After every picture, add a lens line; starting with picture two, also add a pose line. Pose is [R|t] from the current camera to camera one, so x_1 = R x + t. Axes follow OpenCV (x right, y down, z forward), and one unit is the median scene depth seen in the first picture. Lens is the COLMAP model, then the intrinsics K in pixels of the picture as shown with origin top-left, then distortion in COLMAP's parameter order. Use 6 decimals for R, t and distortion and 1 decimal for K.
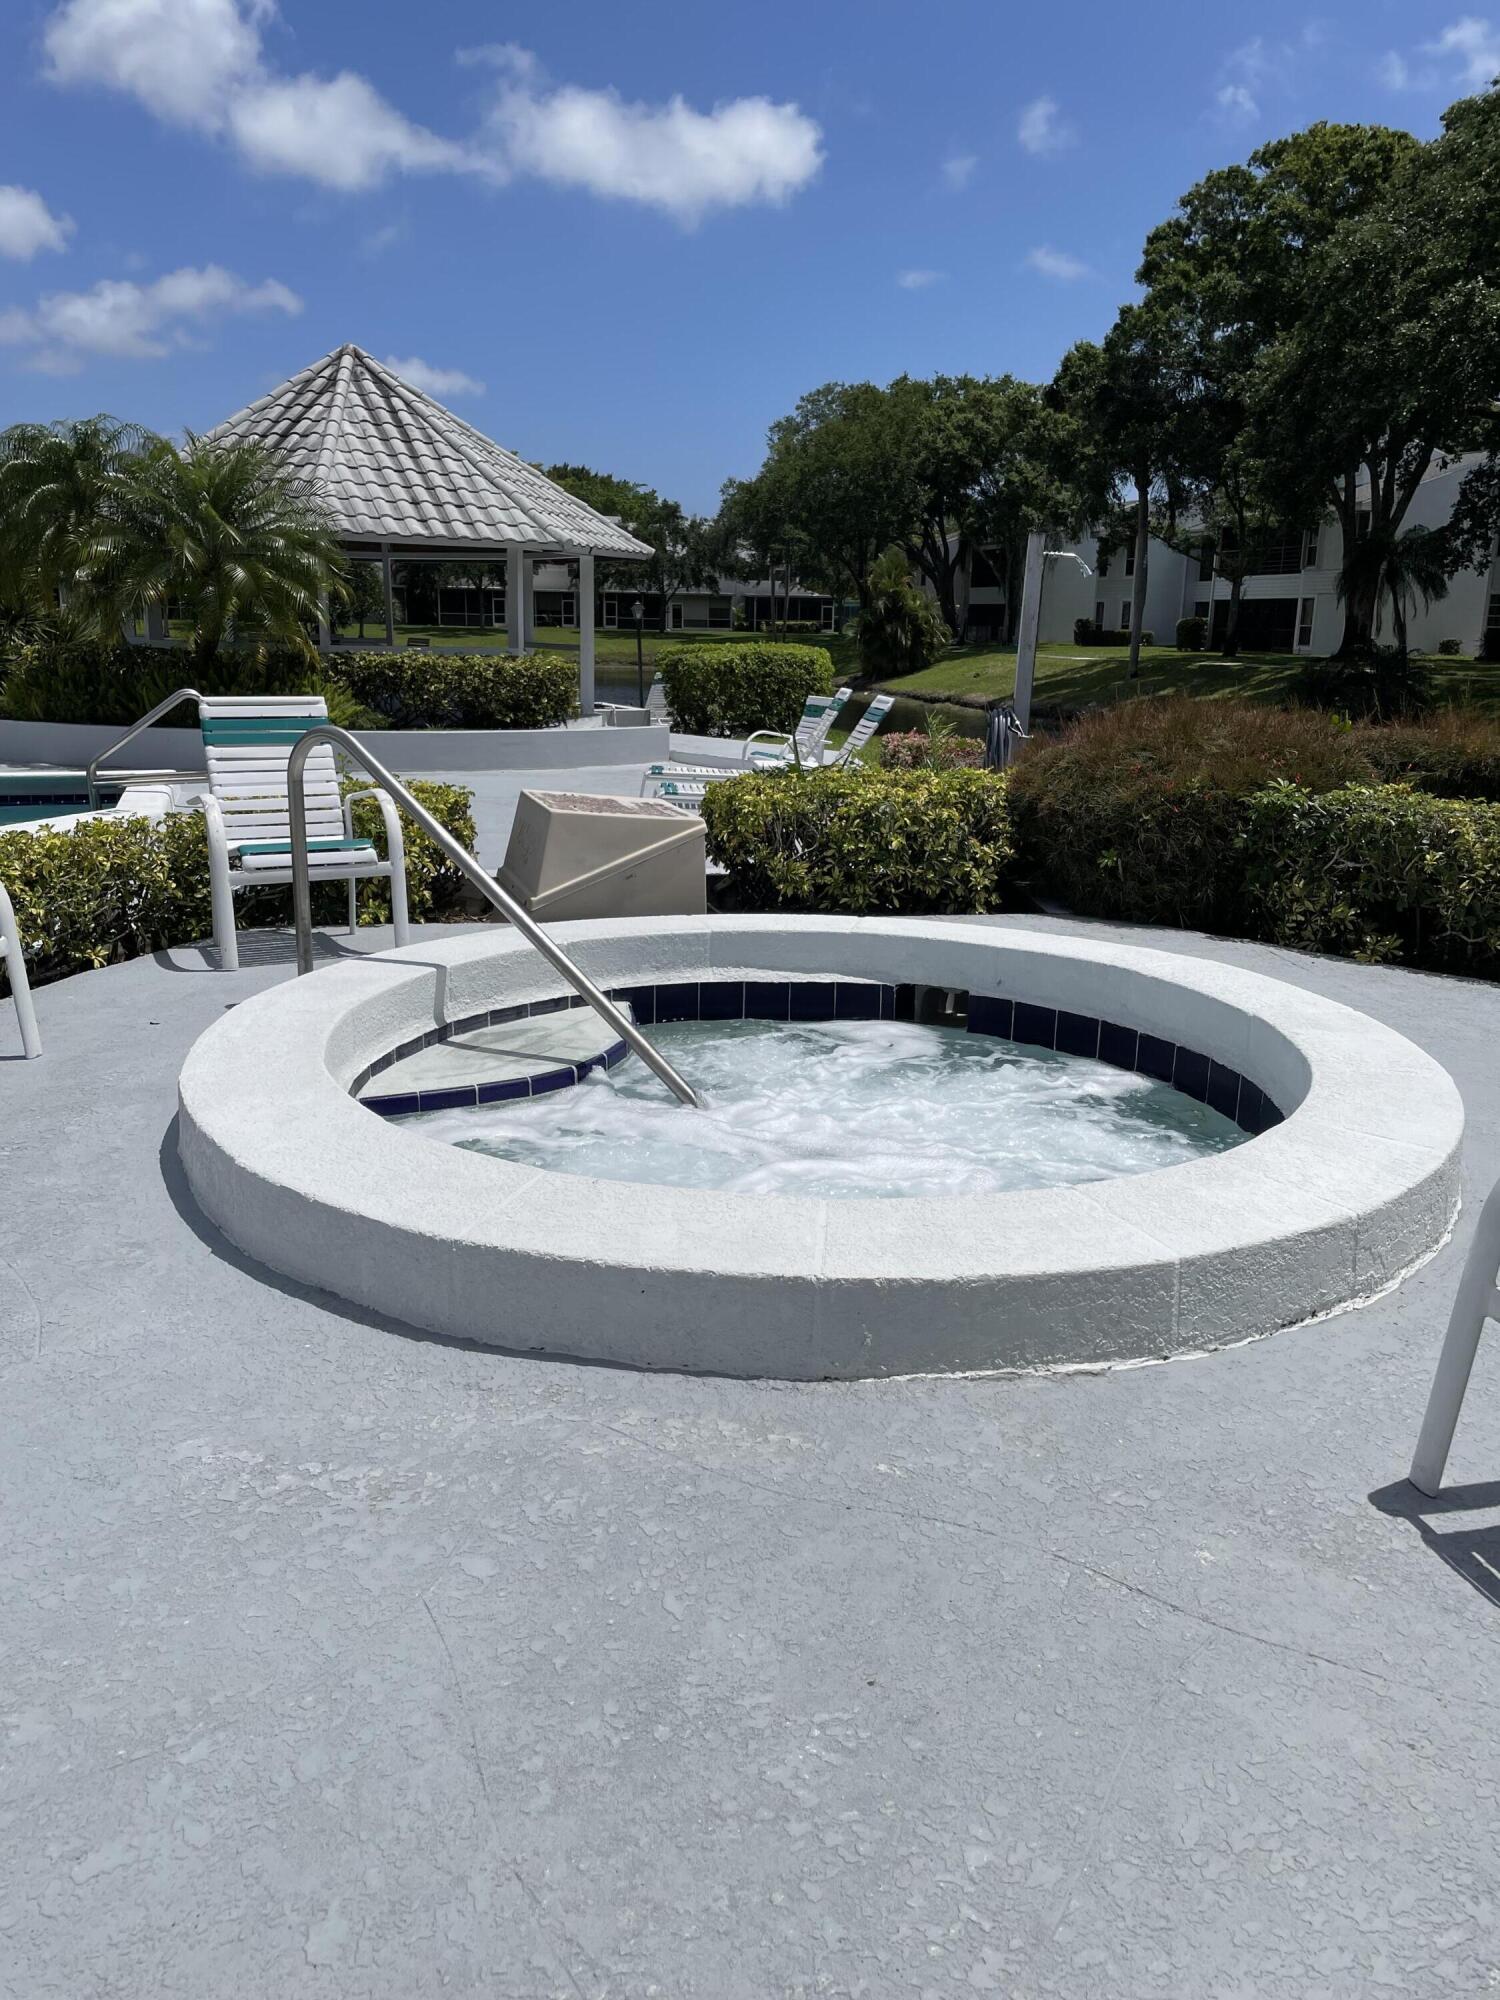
lens RADIAL K [[1502.7, 0, 750.5], [0, 1502.7, 1008.0], [0, 0, 1]] dist [0.056831, -0.004193]
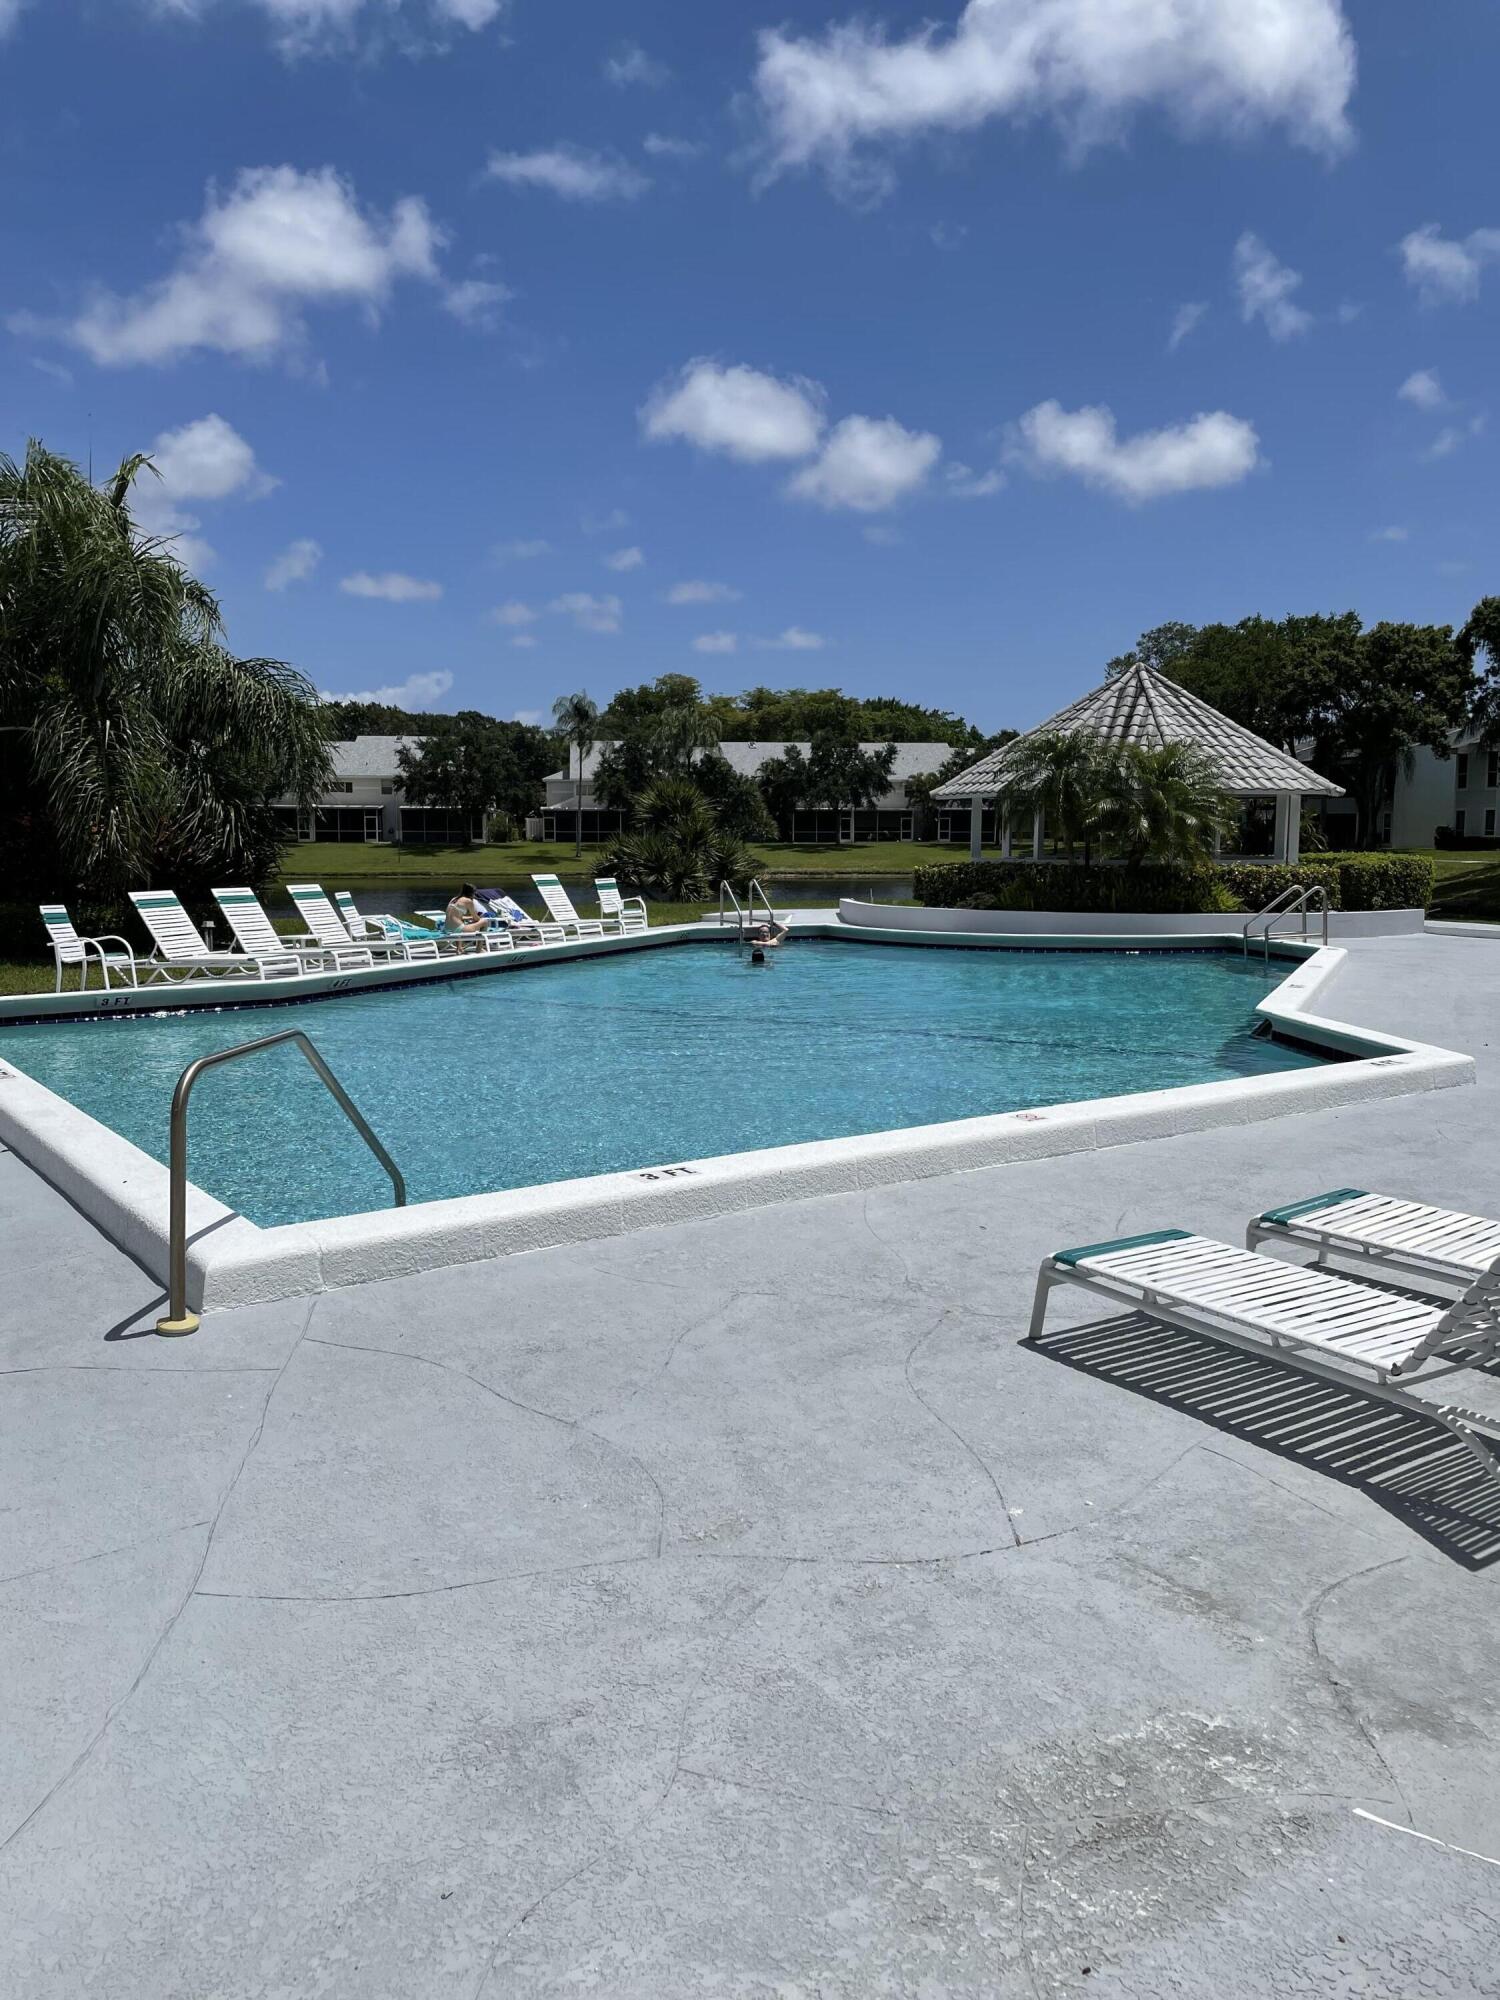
lens RADIAL K [[1502.7, 0, 755.4], [0, 1502.7, 1004.7], [0, 0, 1]] dist [0.056831, -0.004193]
pose [[0.989067, 0.001005, -0.147461, -0.110789], [-0.021224, 0.990536, -0.135604, 0.027176], [0.145929, 0.137251, 0.979728, -0.120899]]
